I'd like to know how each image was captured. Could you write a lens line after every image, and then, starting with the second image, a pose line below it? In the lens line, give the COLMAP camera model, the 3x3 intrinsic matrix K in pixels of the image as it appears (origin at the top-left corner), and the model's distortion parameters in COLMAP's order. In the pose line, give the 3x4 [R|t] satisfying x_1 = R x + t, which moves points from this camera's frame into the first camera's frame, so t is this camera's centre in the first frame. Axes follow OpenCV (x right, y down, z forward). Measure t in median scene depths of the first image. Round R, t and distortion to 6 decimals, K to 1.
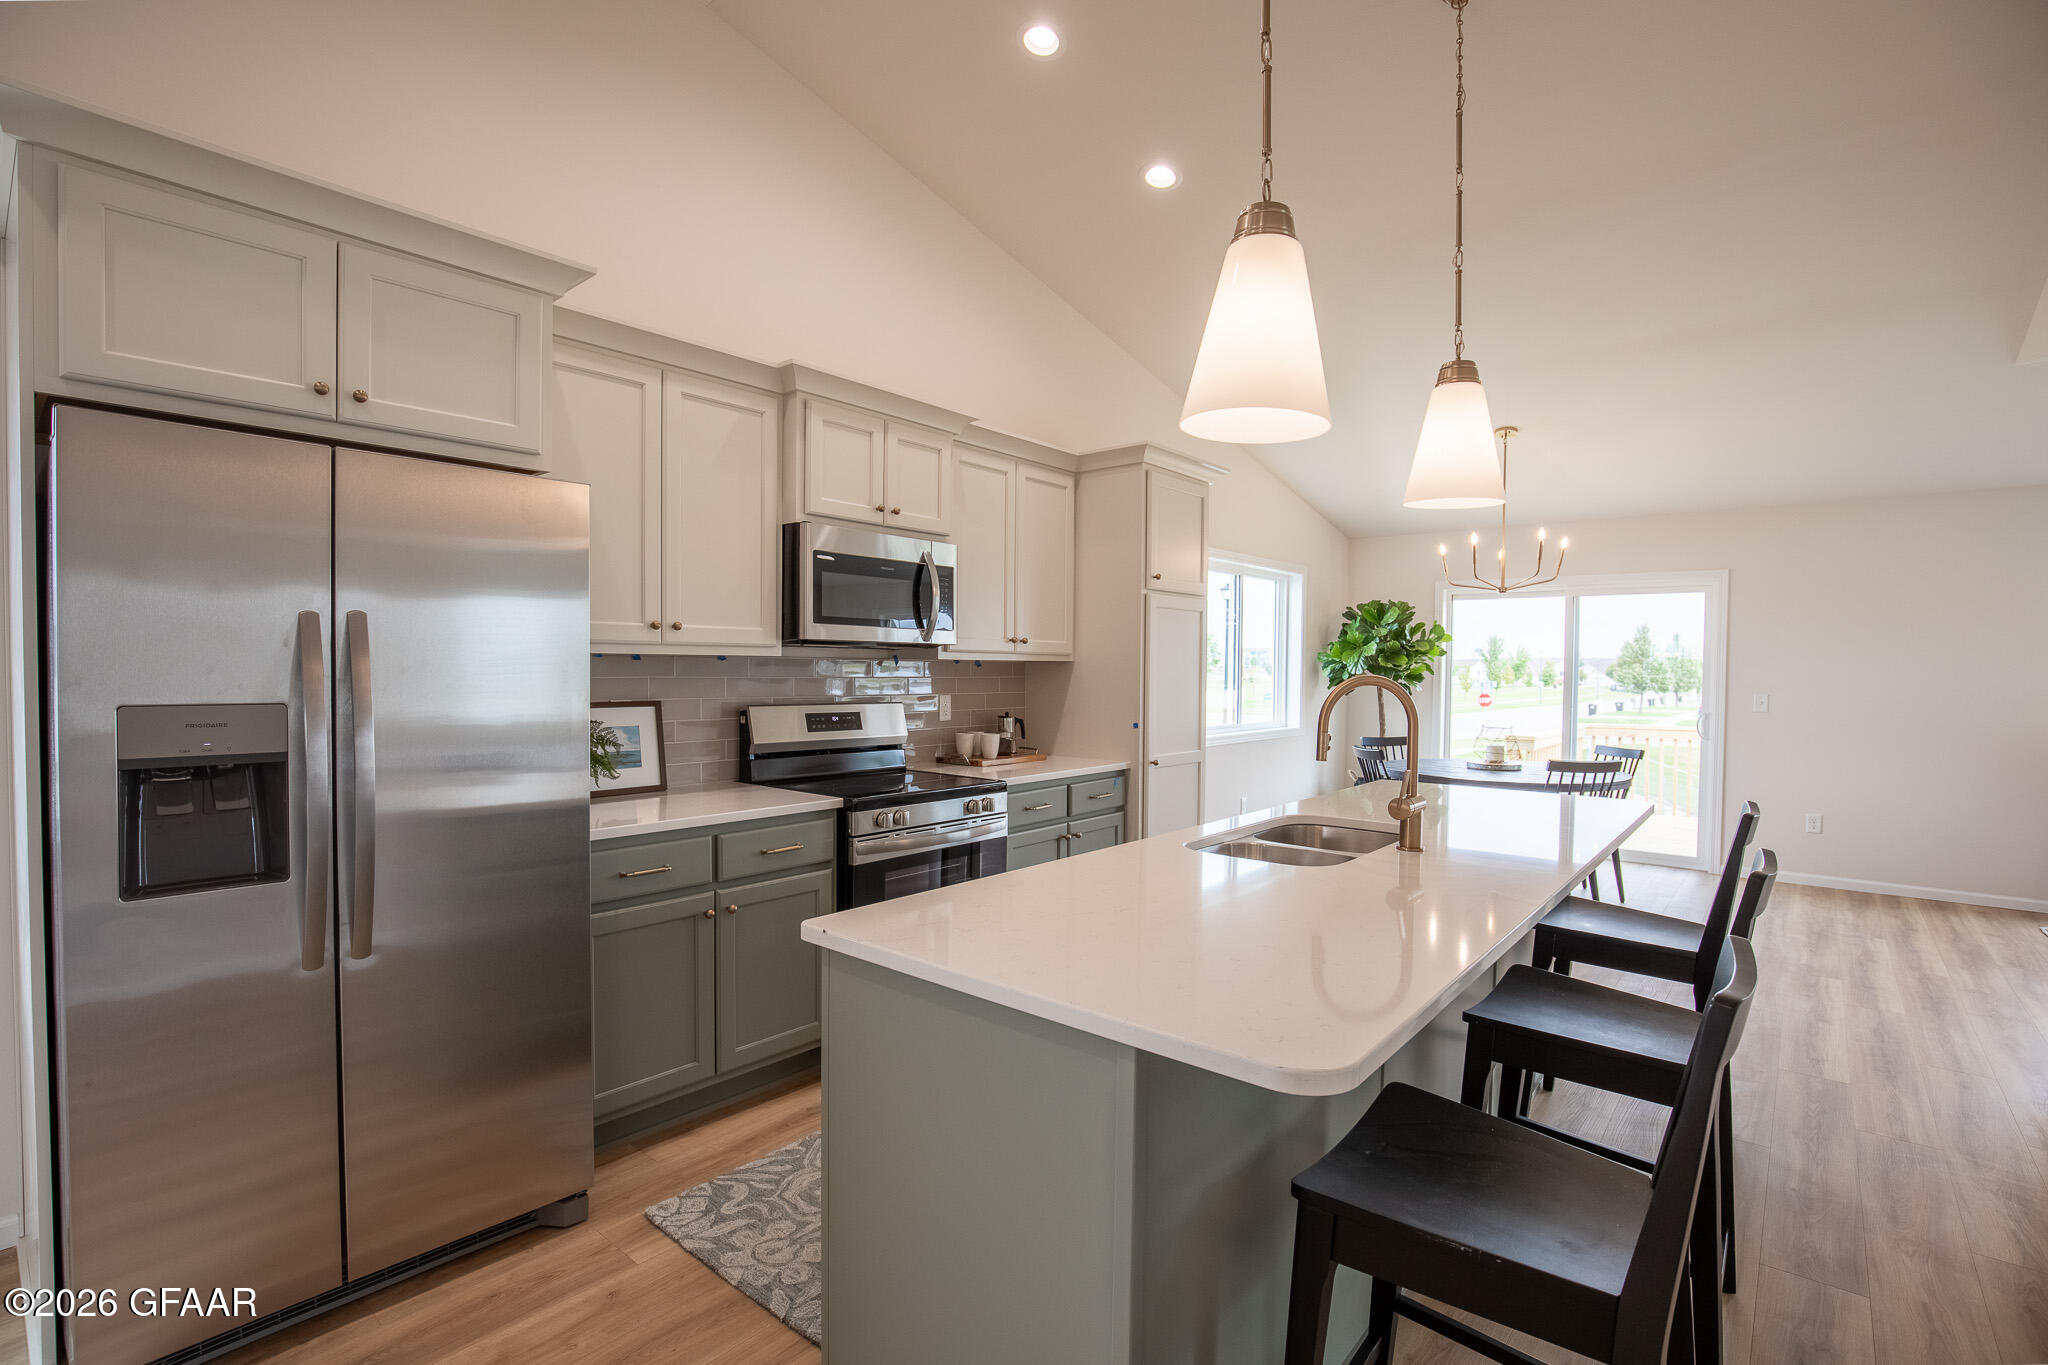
lens RADIAL K [[951.3, 0, 1013.3], [0, 951.3, 689.0], [0, 0, 1]] dist [-0.030199, -0.001171]
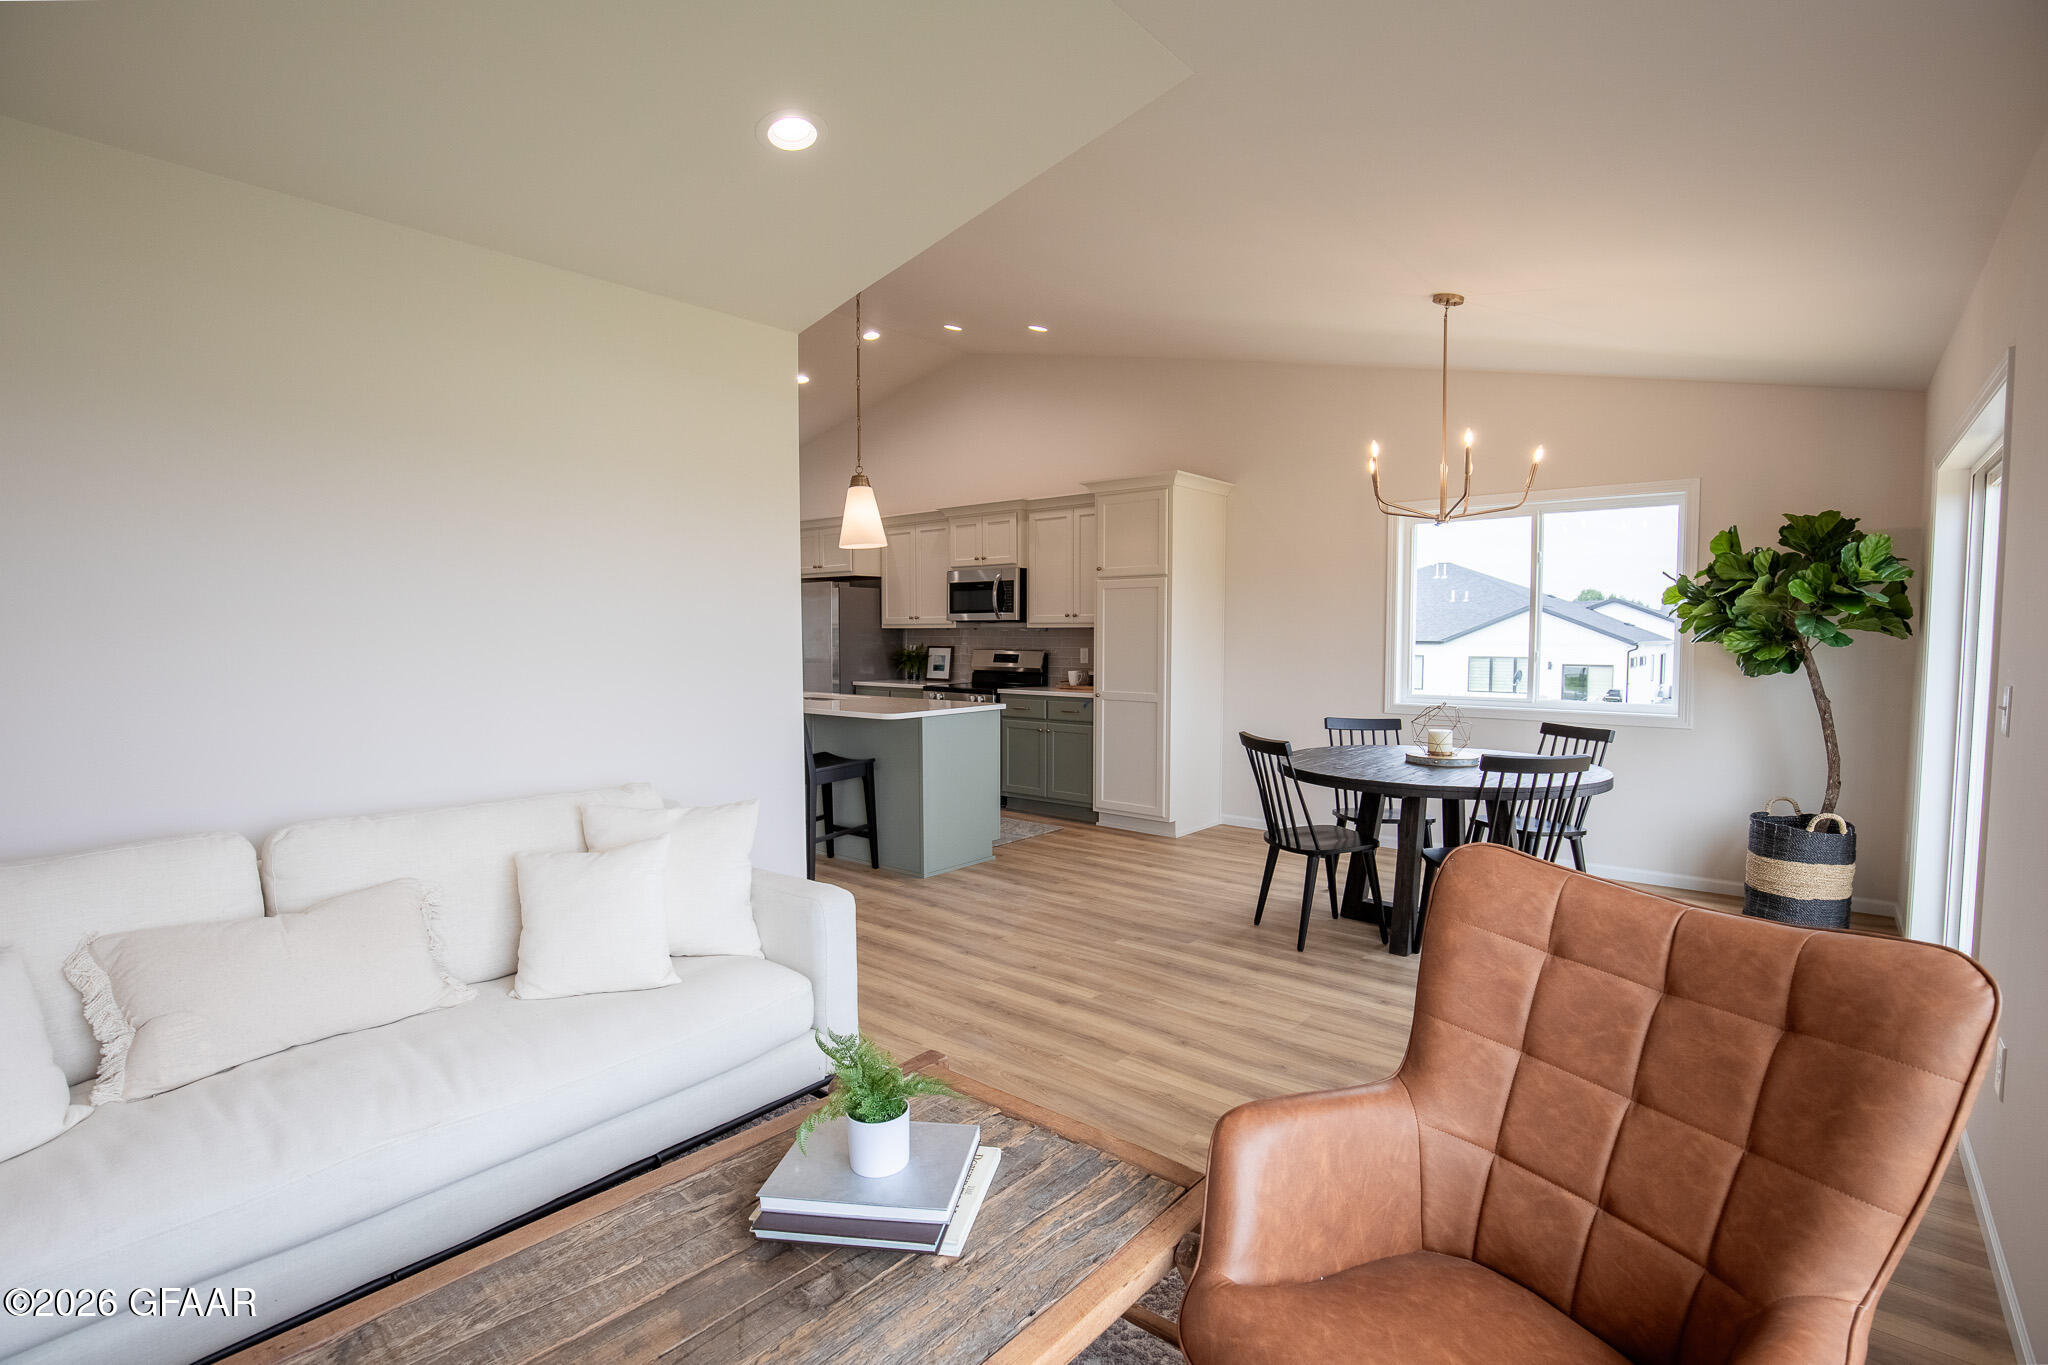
lens RADIAL K [[951.3, 0, 1013.3], [0, 951.3, 689.0], [0, 0, 1]] dist [-0.030199, -0.001171]
pose [[-0.000315, 0.049633, -0.998767, 2.243312], [-0.023354, 0.998495, 0.049627, -0.003138], [0.999727, 0.023341, 0.000844, 1.197262]]
